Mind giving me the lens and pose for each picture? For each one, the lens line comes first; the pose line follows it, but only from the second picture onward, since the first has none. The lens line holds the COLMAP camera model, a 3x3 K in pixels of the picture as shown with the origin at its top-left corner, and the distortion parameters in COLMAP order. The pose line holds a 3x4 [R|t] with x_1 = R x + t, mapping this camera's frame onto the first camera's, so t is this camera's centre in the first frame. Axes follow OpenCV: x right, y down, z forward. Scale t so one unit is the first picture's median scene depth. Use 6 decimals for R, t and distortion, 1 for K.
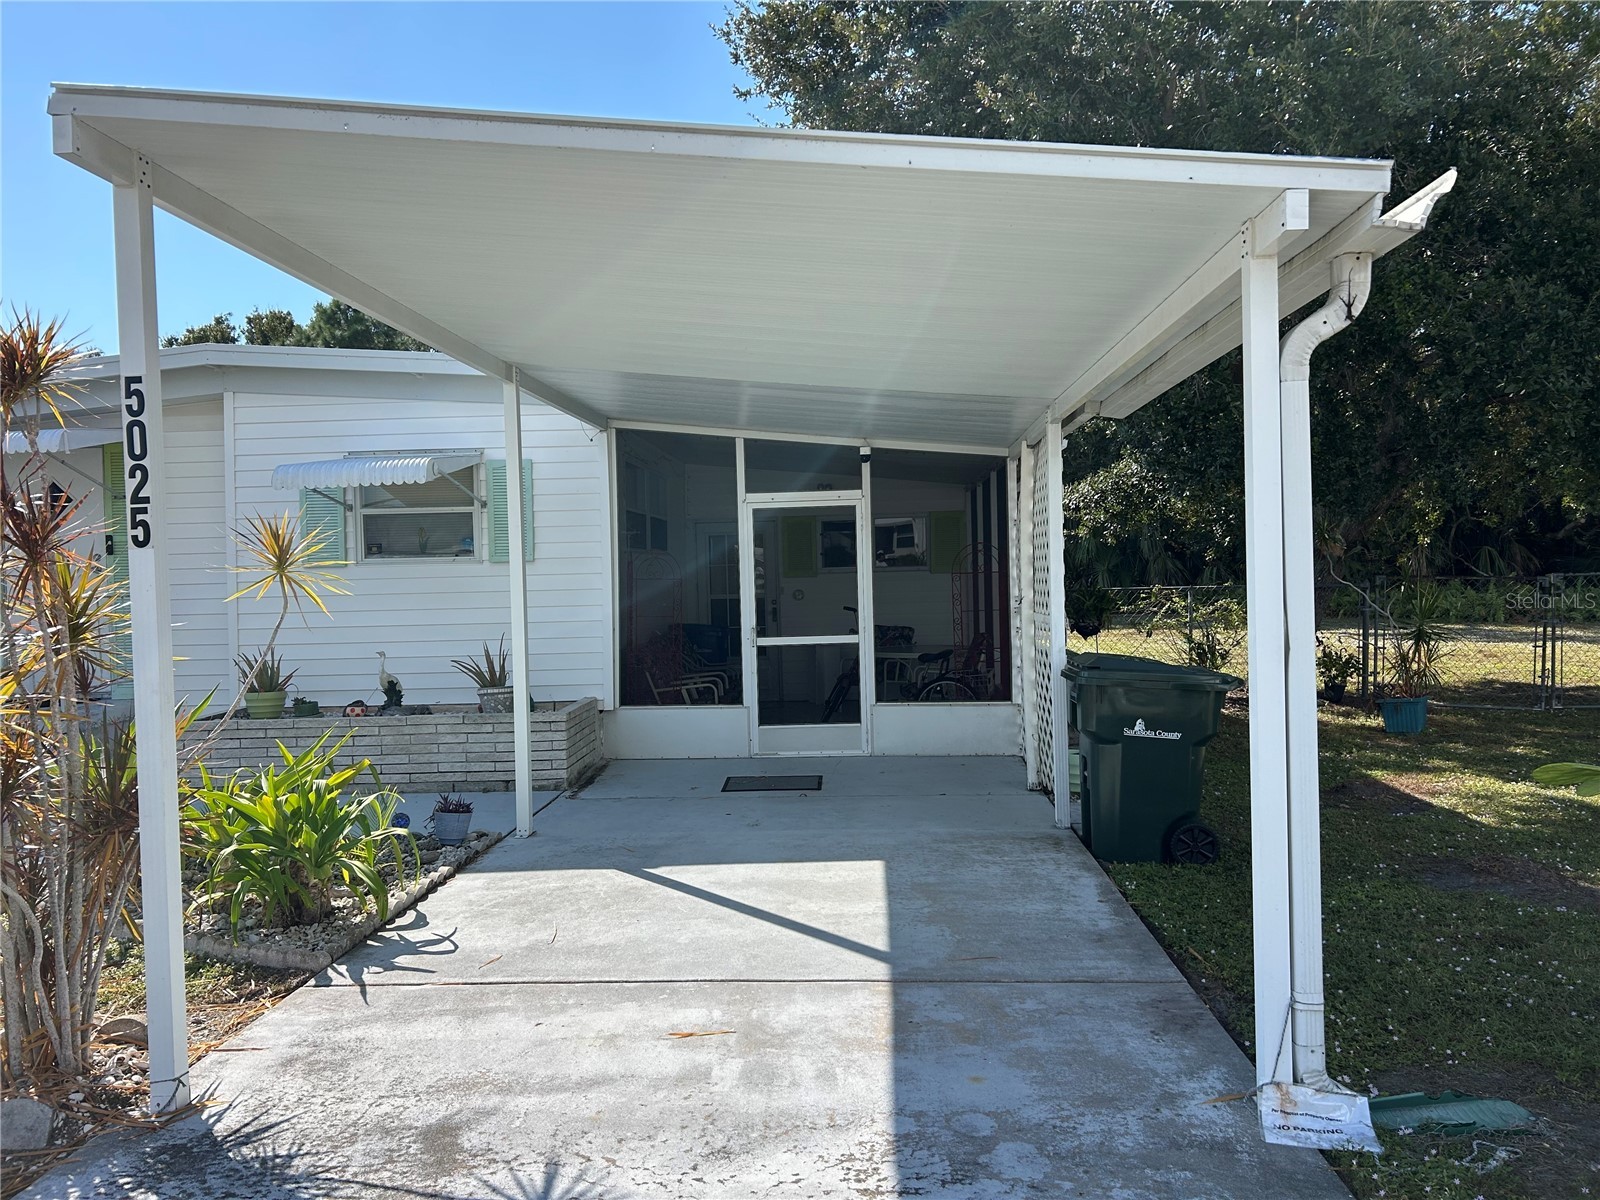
lens RADIAL K [[1222.8, 0, 807.8], [0, 1222.8, 594.8], [0, 0, 1]] dist [0.032123, -0.006507]
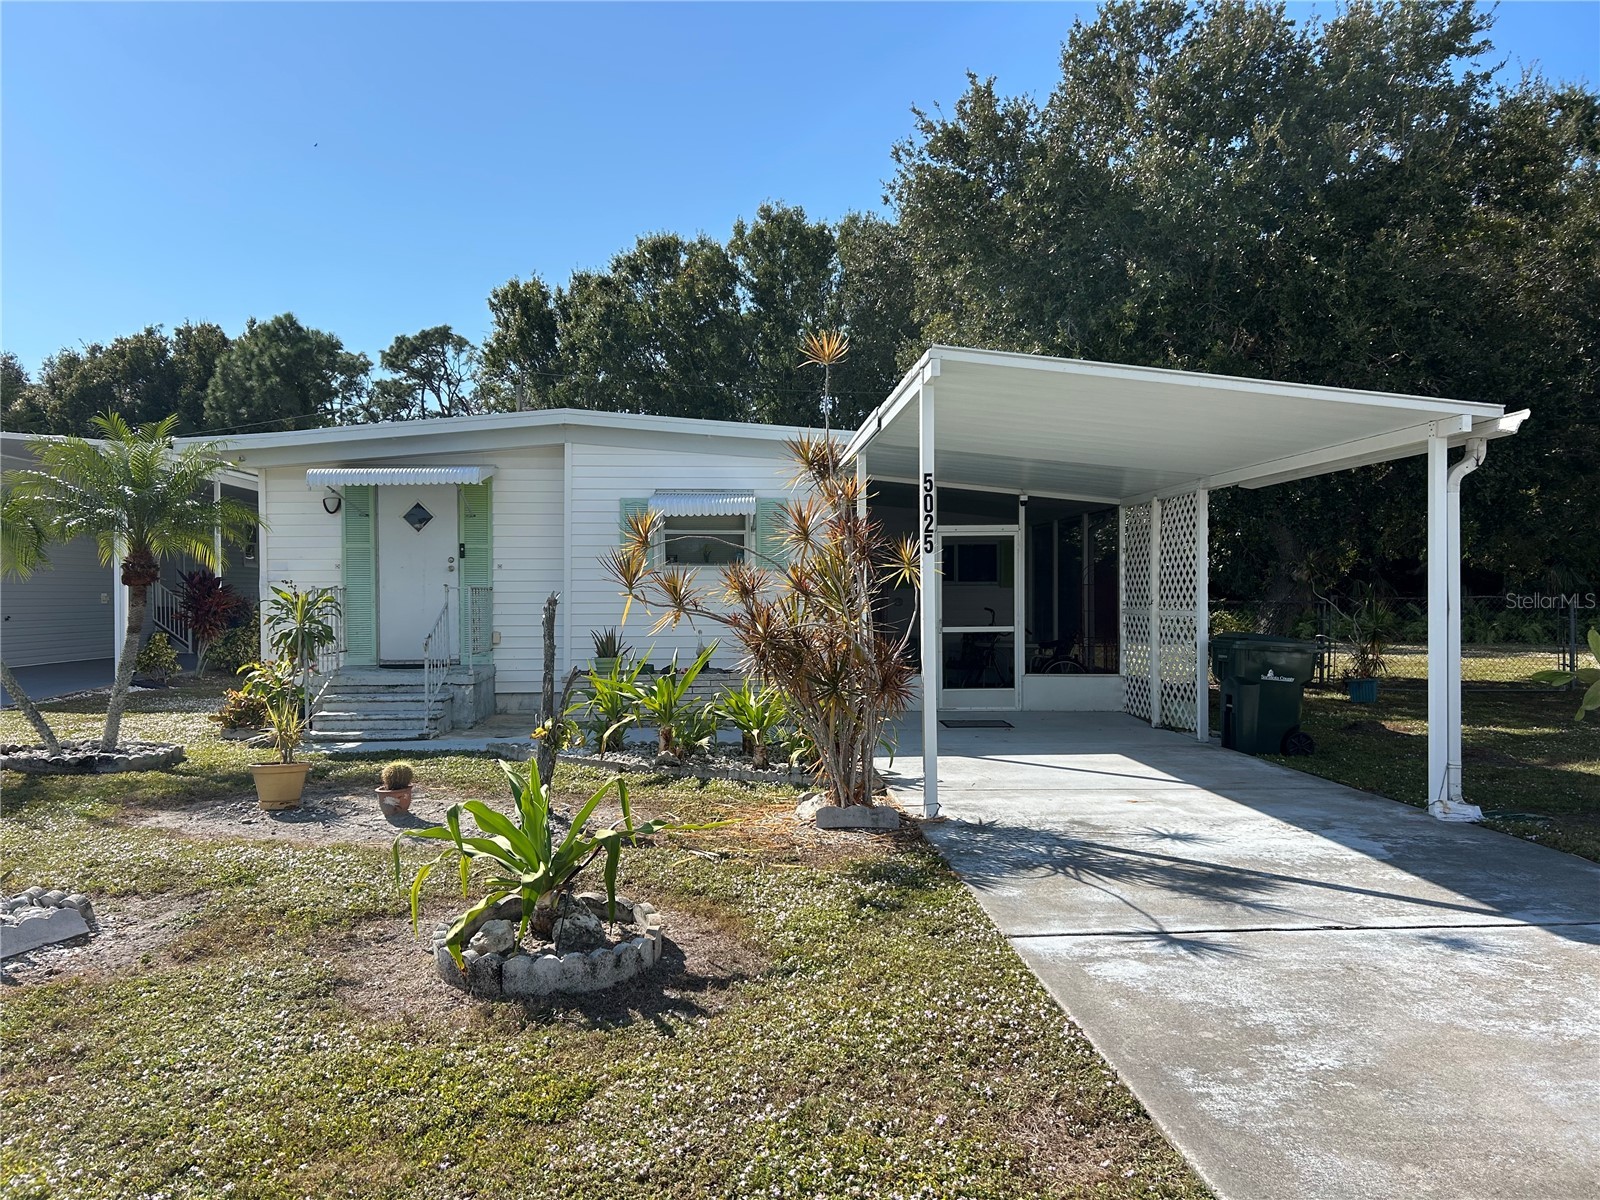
lens RADIAL K [[1222.8, 0, 788.1], [0, 1222.8, 607.7], [0, 0, 1]] dist [0.032123, -0.006507]
pose [[0.994235, 0.019638, 0.105405, -0.375091], [-0.018725, 0.999778, -0.009643, 0.030038], [-0.105571, 0.007613, 0.994383, -0.401179]]
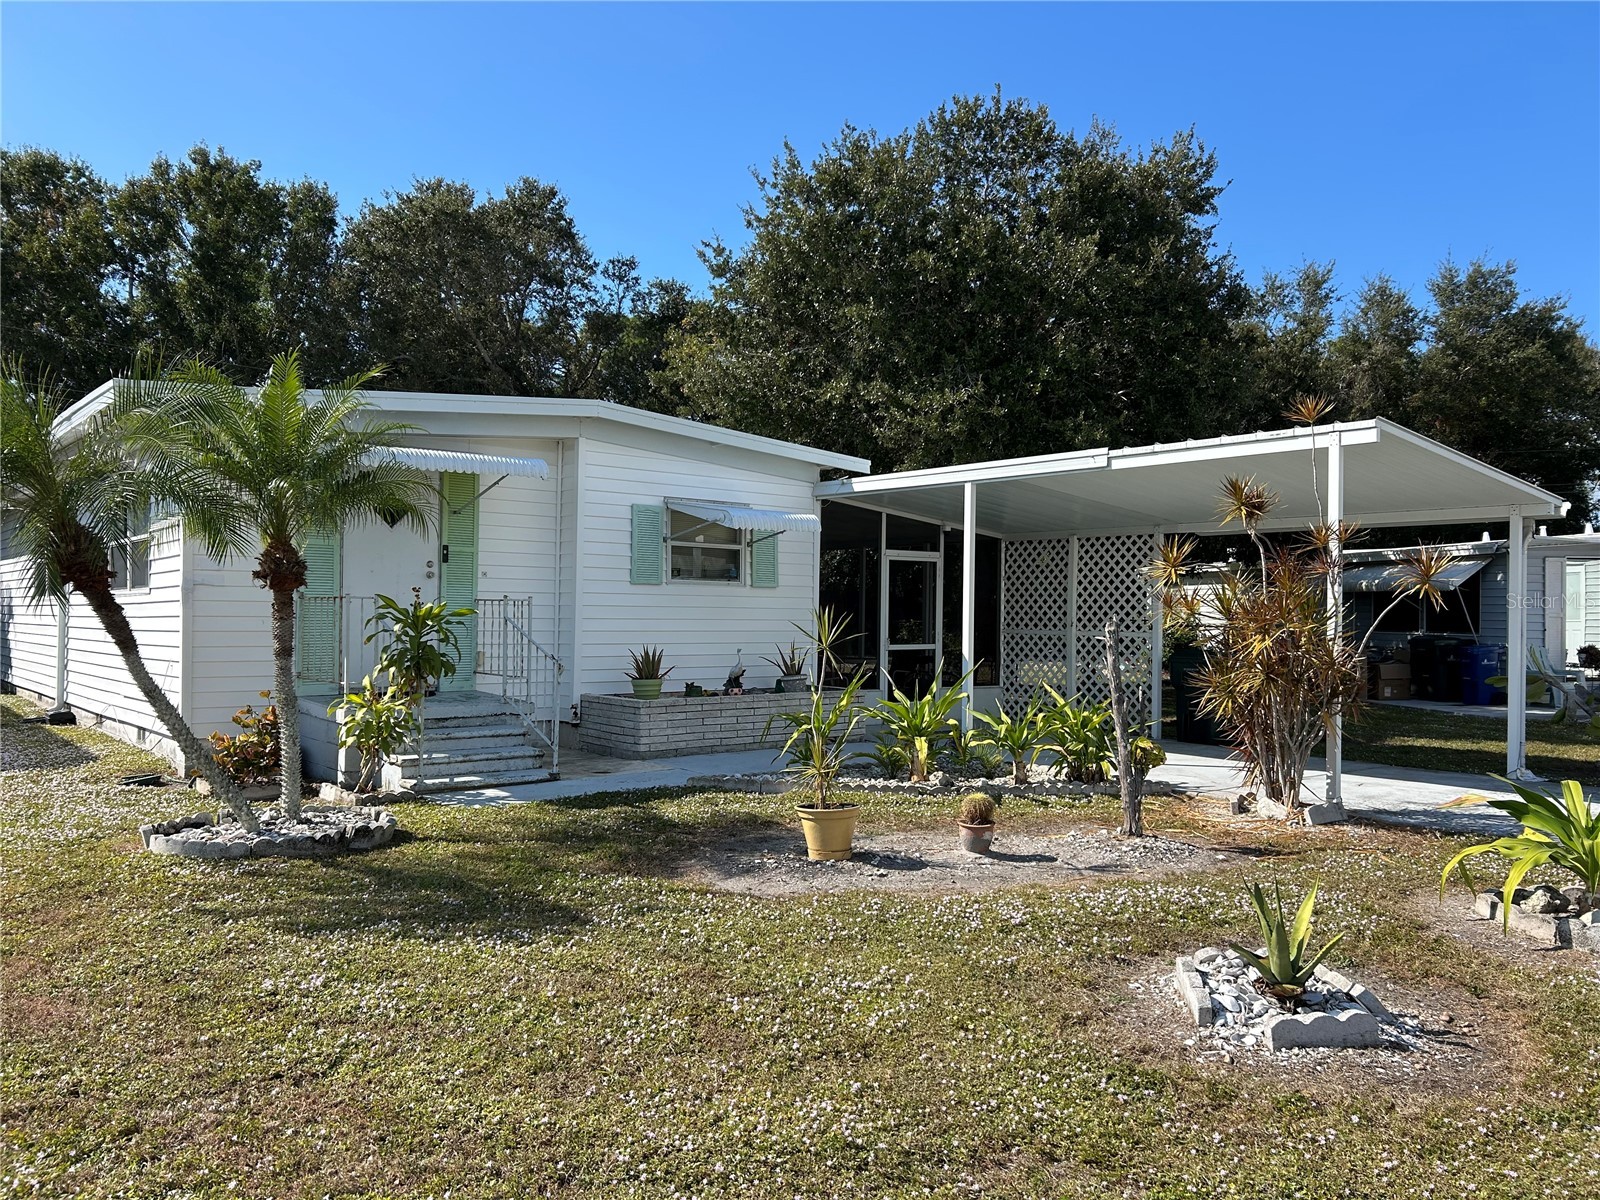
lens RADIAL K [[1222.8, 0, 794.7], [0, 1222.8, 600.5], [0, 0, 1]] dist [0.032123, -0.006507]
pose [[0.742960, 0.040143, 0.668131, -1.151465], [-0.020464, 0.999096, -0.037272, 0.039757], [-0.669023, 0.014019, 0.743109, -0.050034]]
